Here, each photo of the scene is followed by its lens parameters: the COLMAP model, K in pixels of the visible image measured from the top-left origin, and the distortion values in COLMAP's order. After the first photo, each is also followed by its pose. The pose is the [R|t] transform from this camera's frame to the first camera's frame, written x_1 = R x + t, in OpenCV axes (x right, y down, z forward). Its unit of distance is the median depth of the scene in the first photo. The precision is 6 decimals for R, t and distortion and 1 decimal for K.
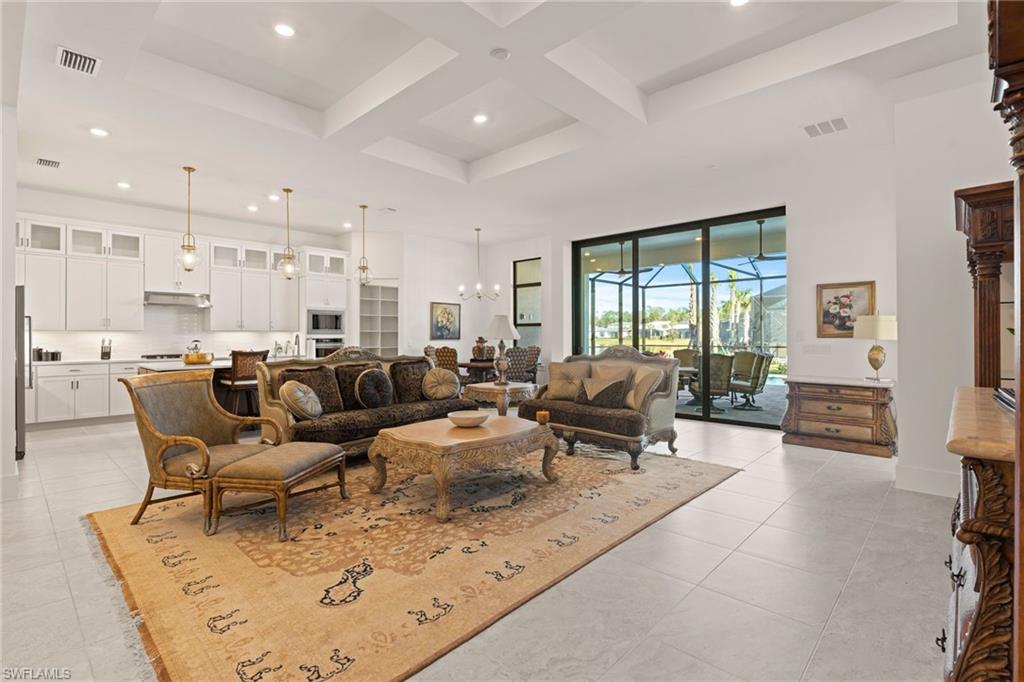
lens RADIAL K [[413.0, 0, 506.2], [0, 413.0, 338.4], [0, 0, 1]] dist [0.000982, 0.000189]
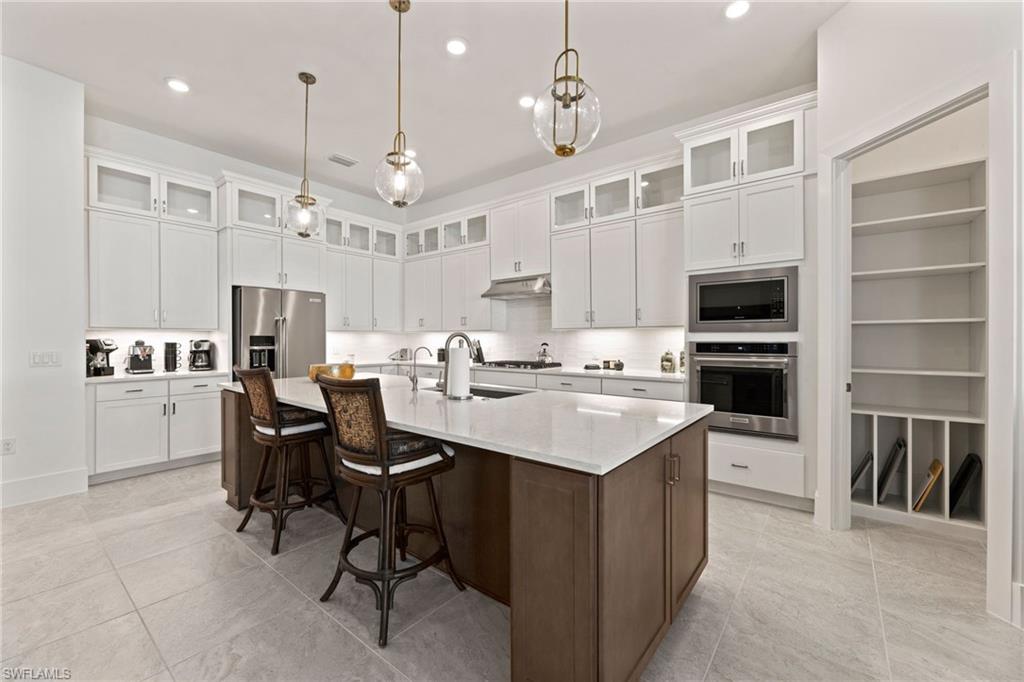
lens RADIAL K [[413.0, 0, 506.2], [0, 413.0, 338.4], [0, 0, 1]] dist [0.000982, 0.000189]
pose [[0.100227, 0.008281, -0.994930, -0.079620], [0.004378, 0.999952, 0.008764, -0.010812], [0.994955, -0.005234, 0.100186, 0.939337]]
